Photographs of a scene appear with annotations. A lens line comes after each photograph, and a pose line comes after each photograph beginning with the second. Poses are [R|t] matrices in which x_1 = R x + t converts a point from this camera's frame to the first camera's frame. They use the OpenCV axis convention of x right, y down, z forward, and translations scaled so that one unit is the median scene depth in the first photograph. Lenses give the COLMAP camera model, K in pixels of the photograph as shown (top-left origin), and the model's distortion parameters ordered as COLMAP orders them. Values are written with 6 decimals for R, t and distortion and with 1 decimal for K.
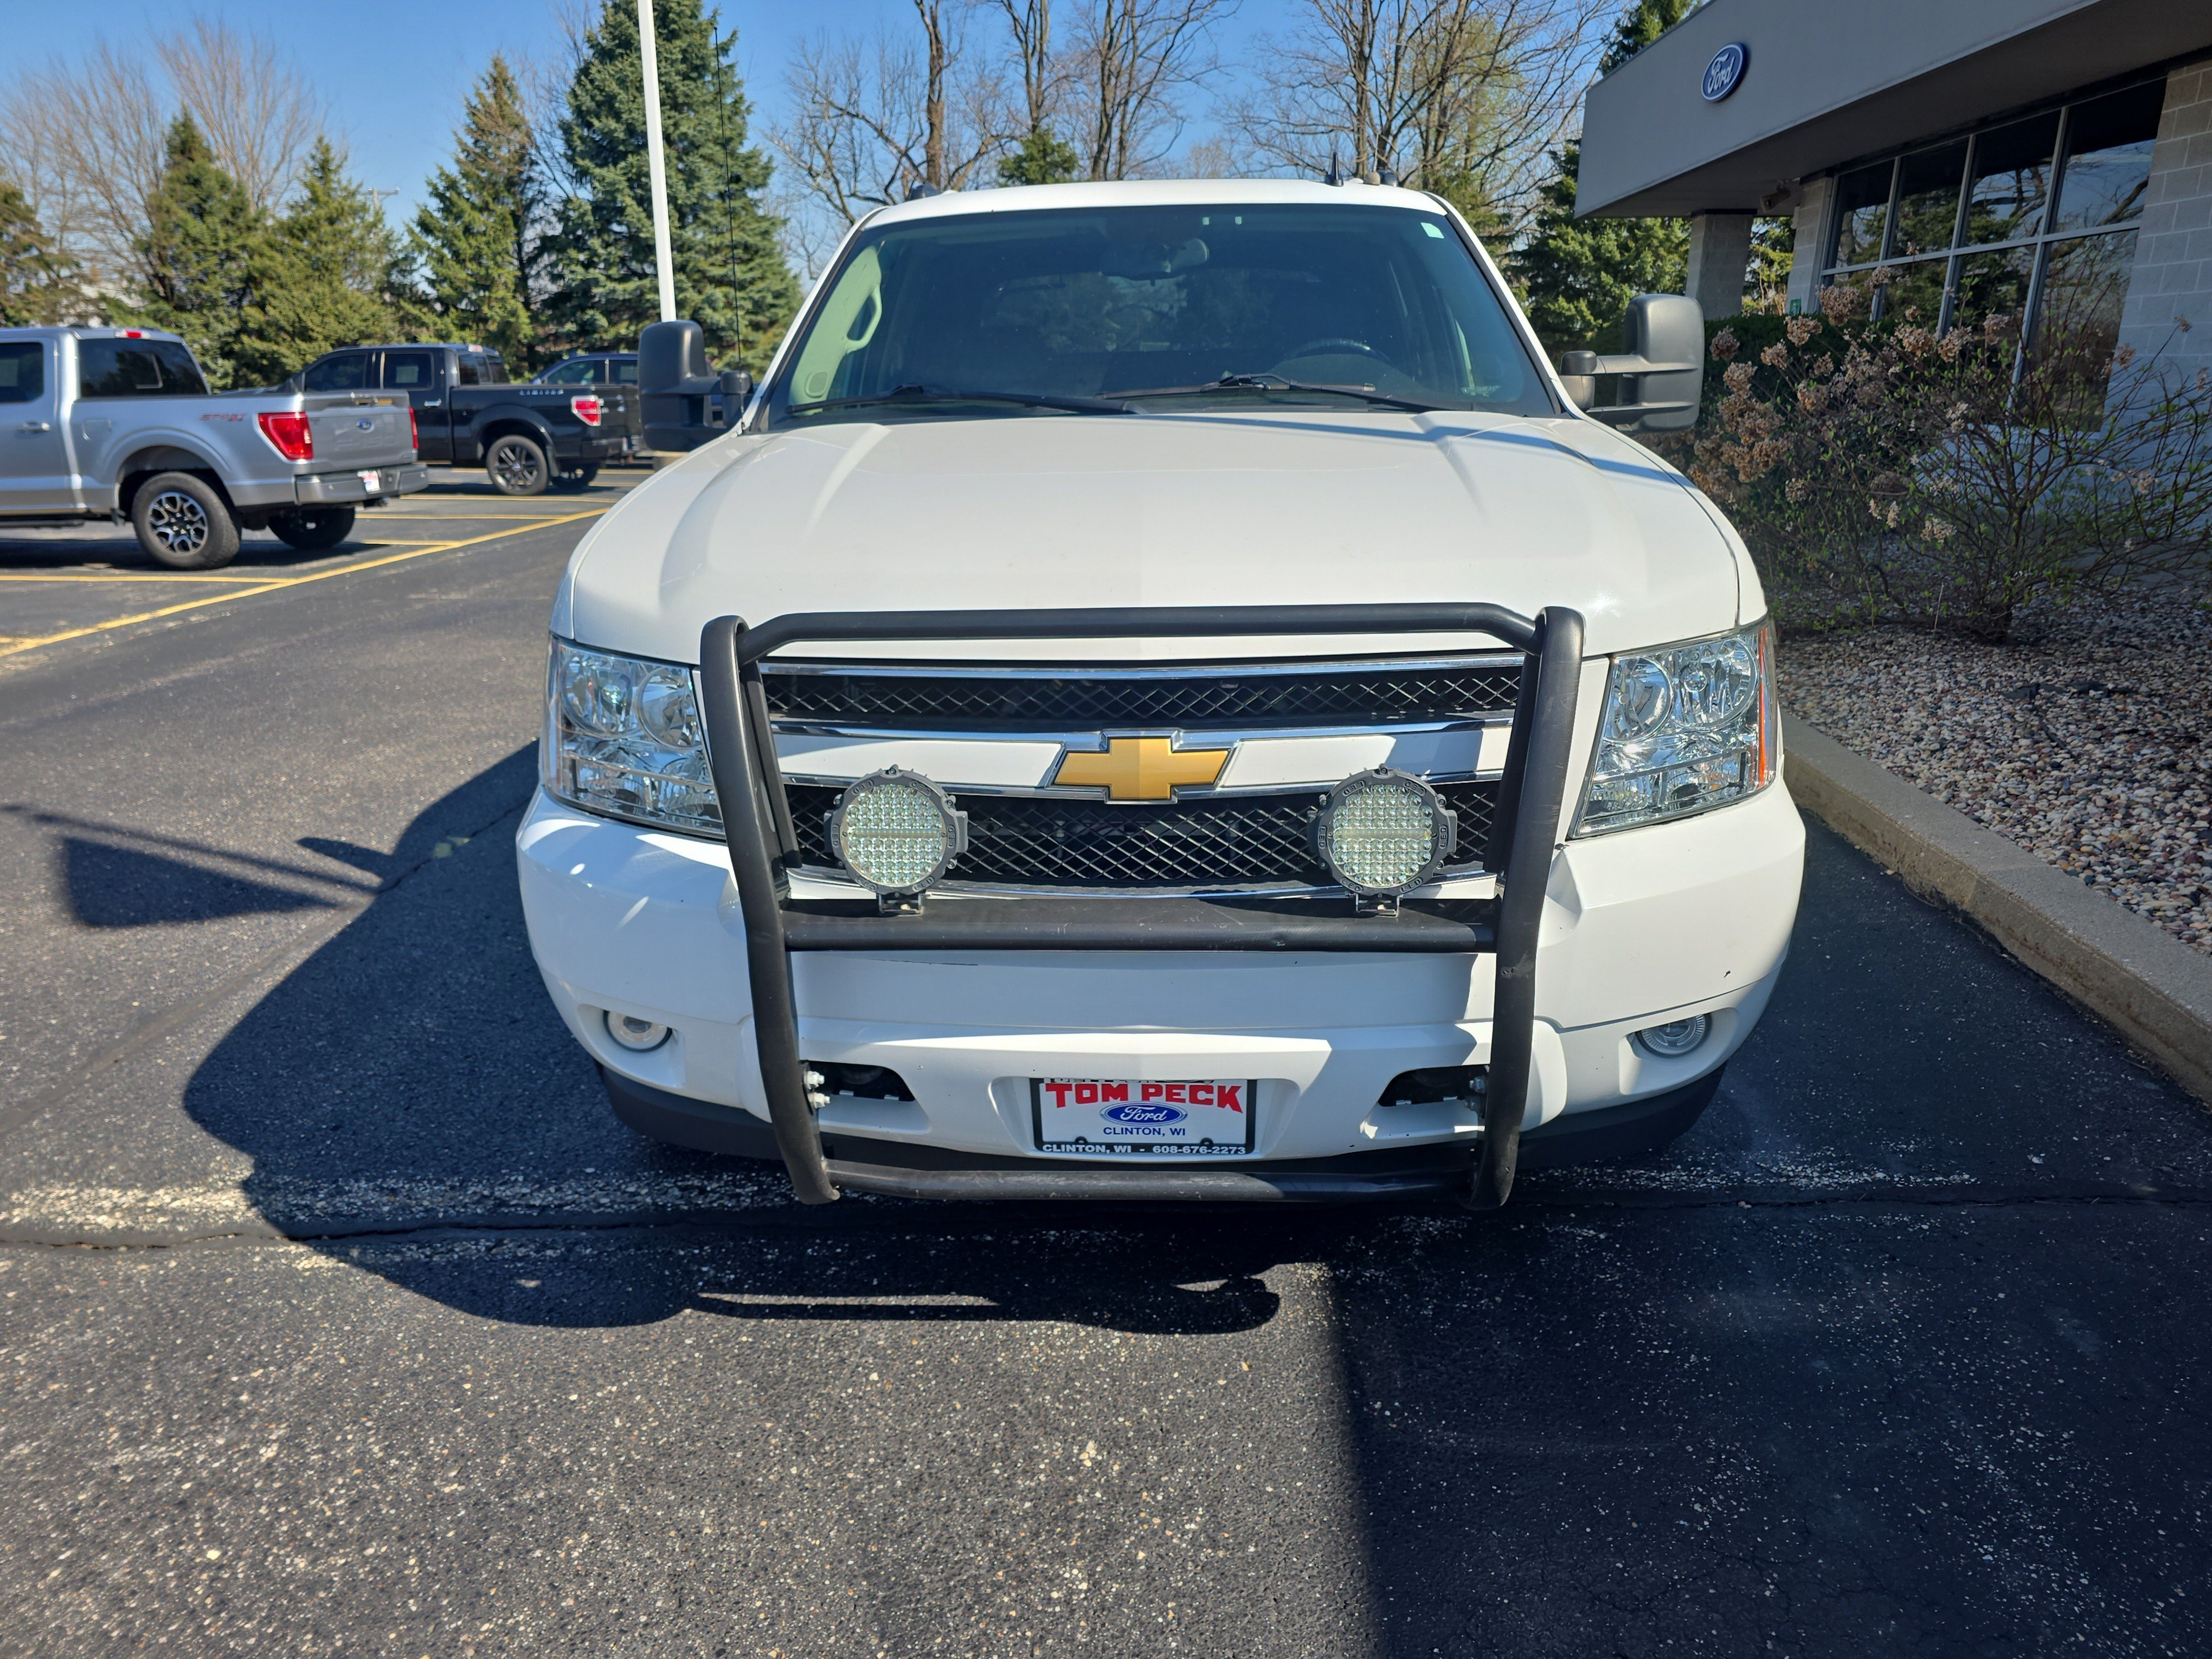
lens RADIAL K [[1508.5, 0, 1070.5], [0, 1508.5, 835.3], [0, 0, 1]] dist [0.066420, -0.070419]
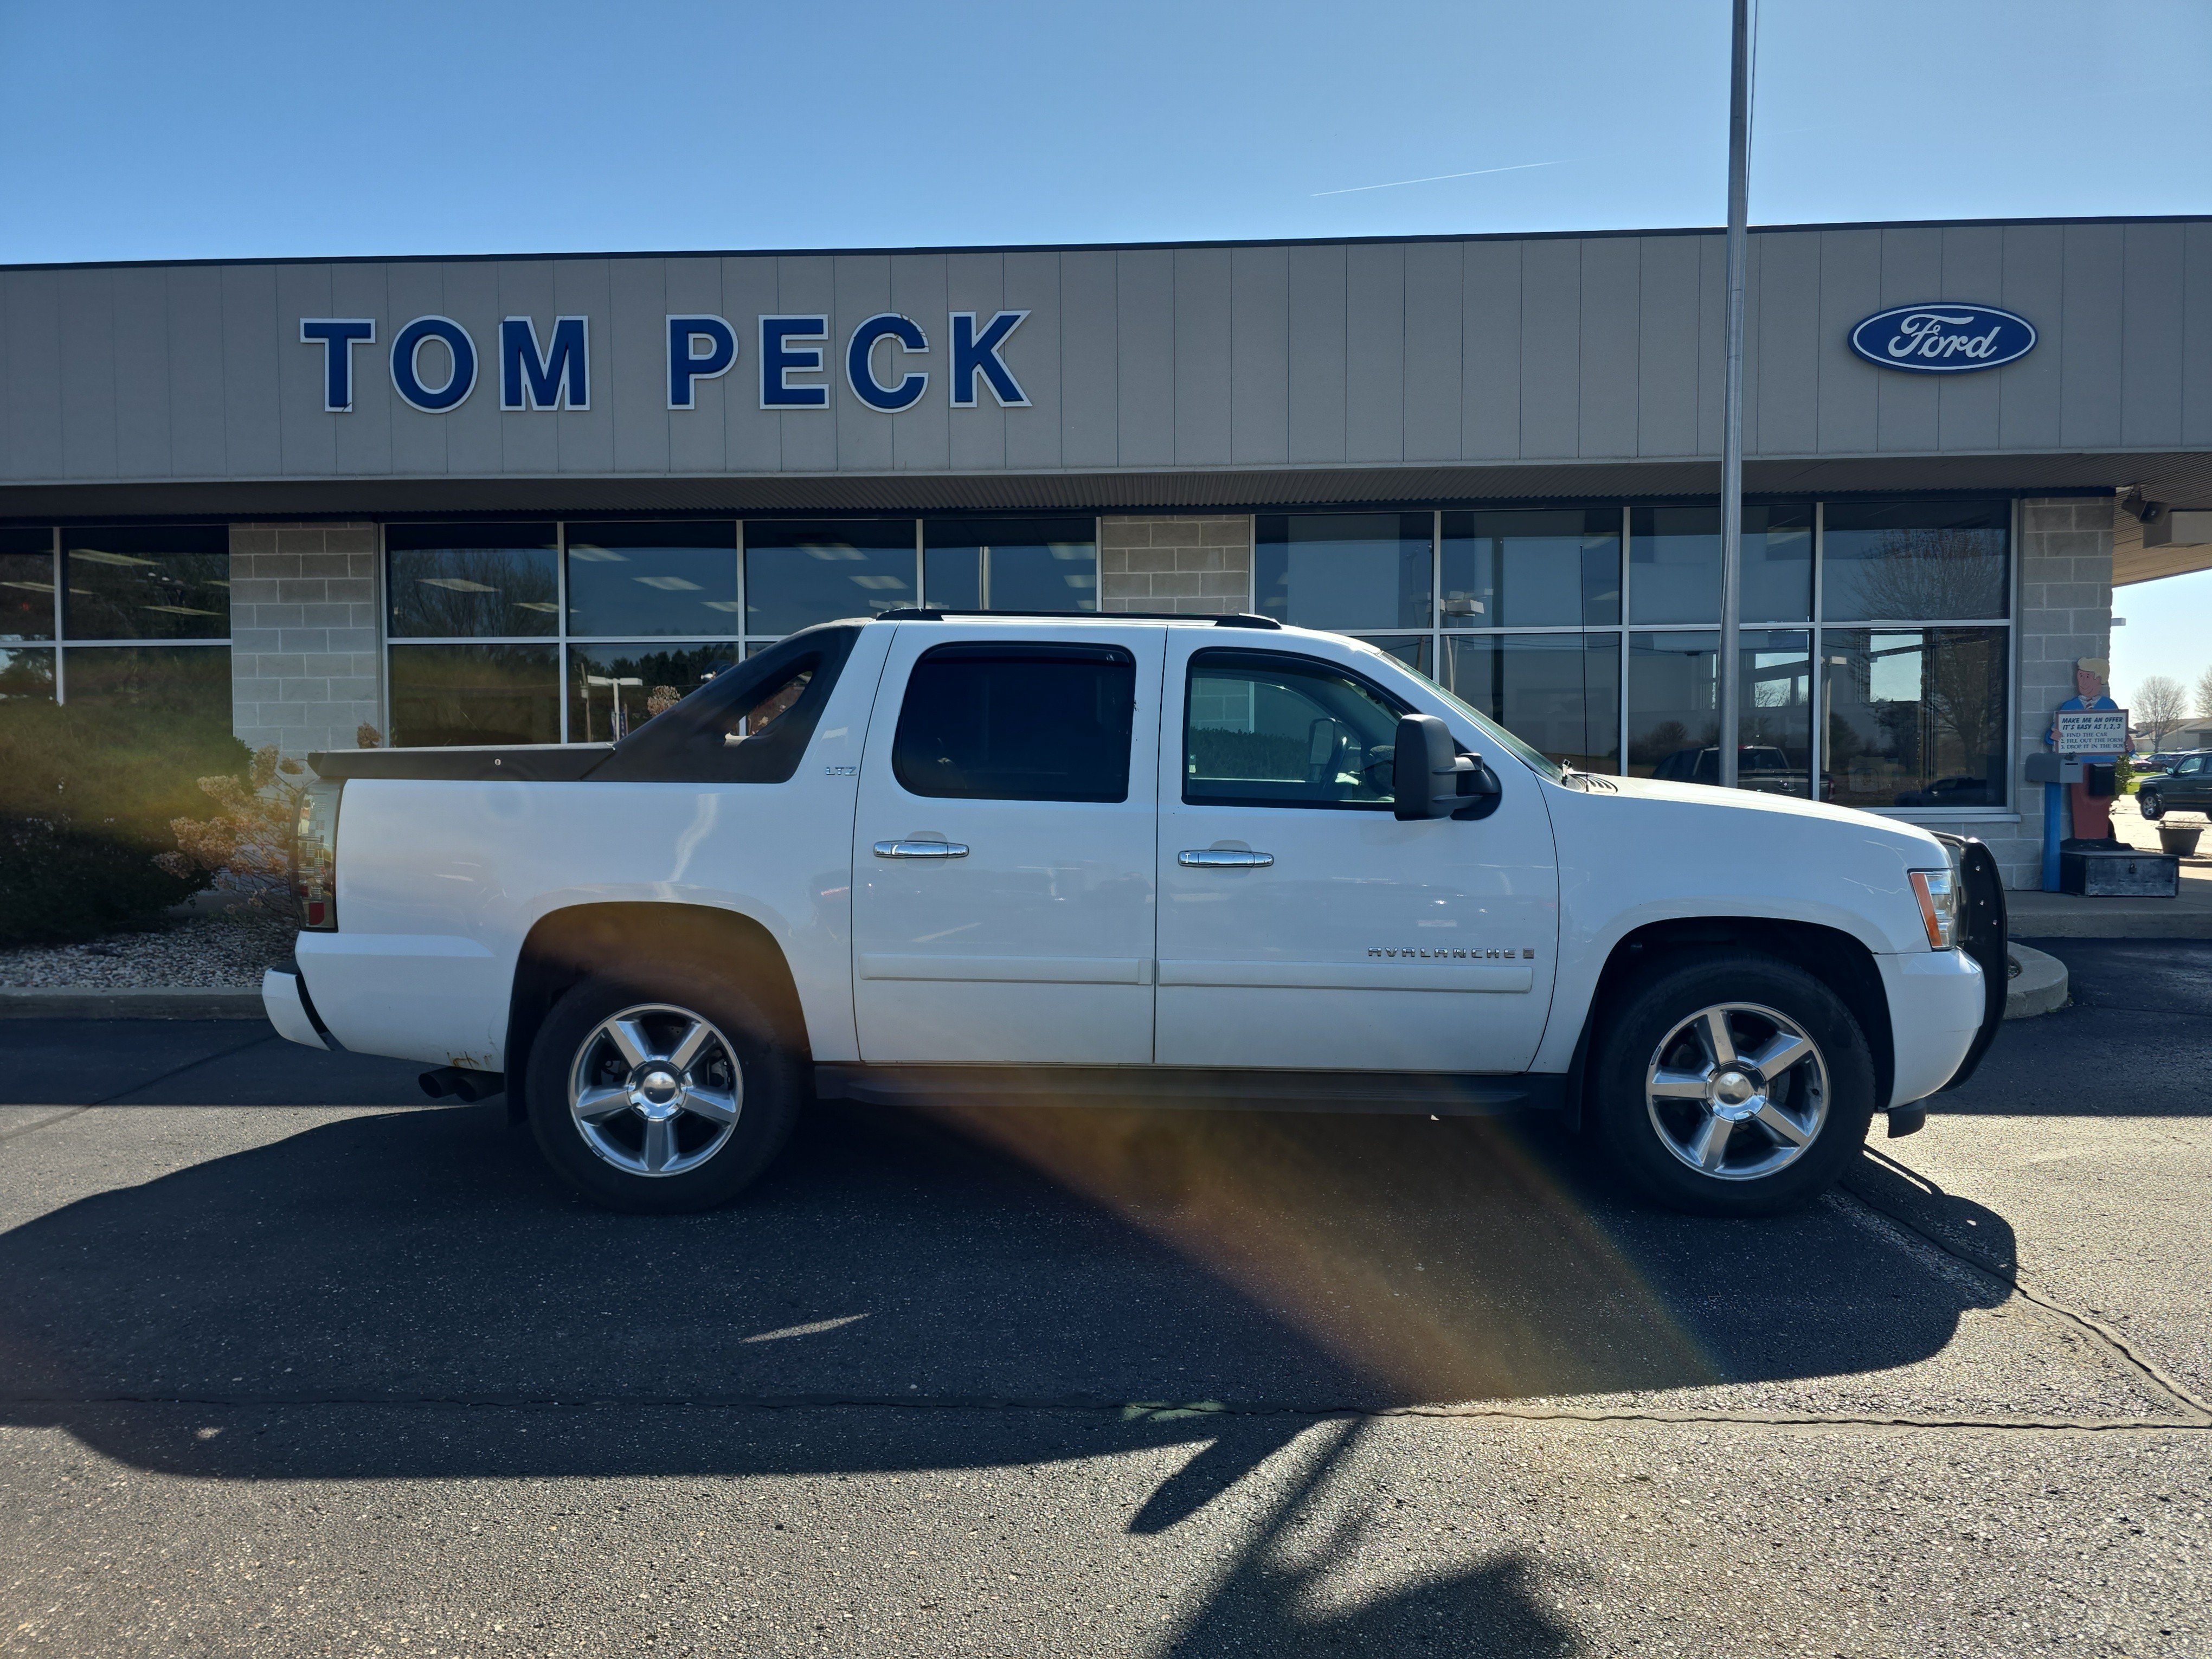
lens RADIAL K [[1432.6, 0, 1208.9], [0, 1432.6, 825.0], [0, 0, 1]] dist [0.040297, -0.043339]
pose [[-0.042405, -0.045749, 0.998053, -1.458669], [0.295053, 0.953823, 0.056258, -0.386382], [-0.954539, 0.296864, -0.026948, 1.277305]]
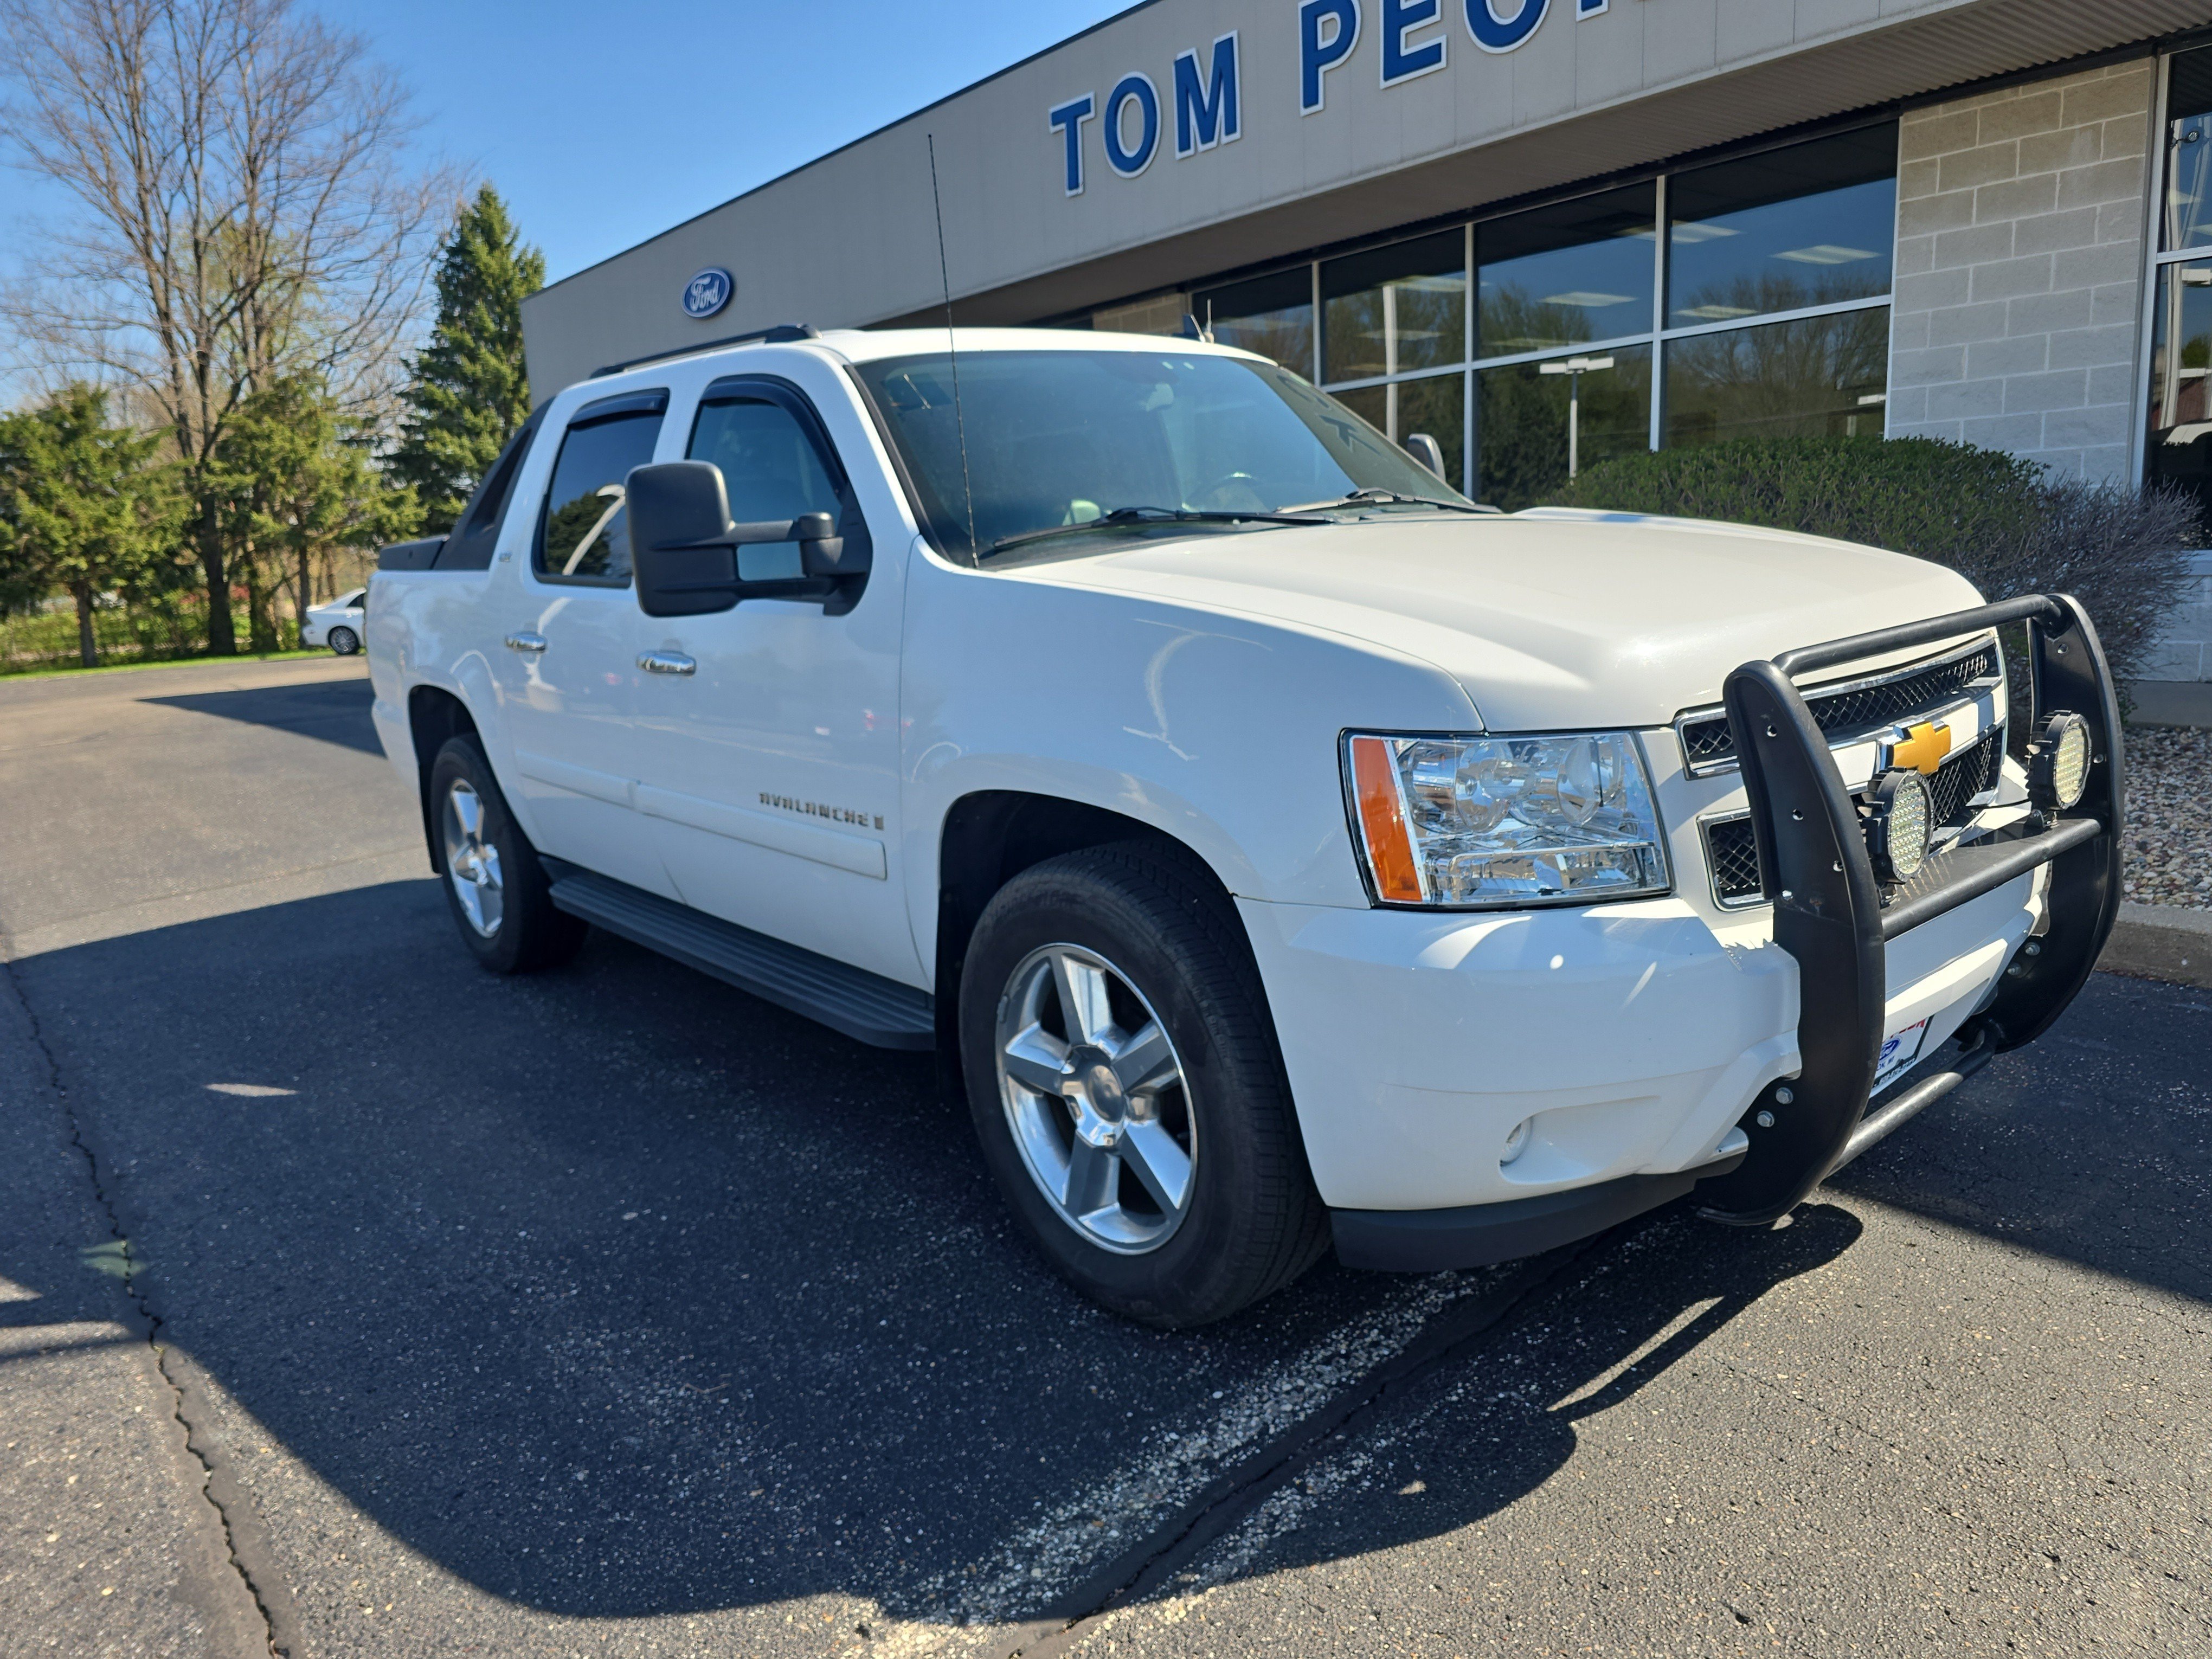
lens RADIAL K [[1508.5, 0, 1070.5], [0, 1508.5, 835.3], [0, 0, 1]] dist [0.066420, -0.070419]
pose [[0.729282, -0.170951, 0.662513, -0.715036], [0.252444, 0.967197, -0.028316, -0.064364], [-0.635940, 0.187898, 0.748515, 0.285512]]
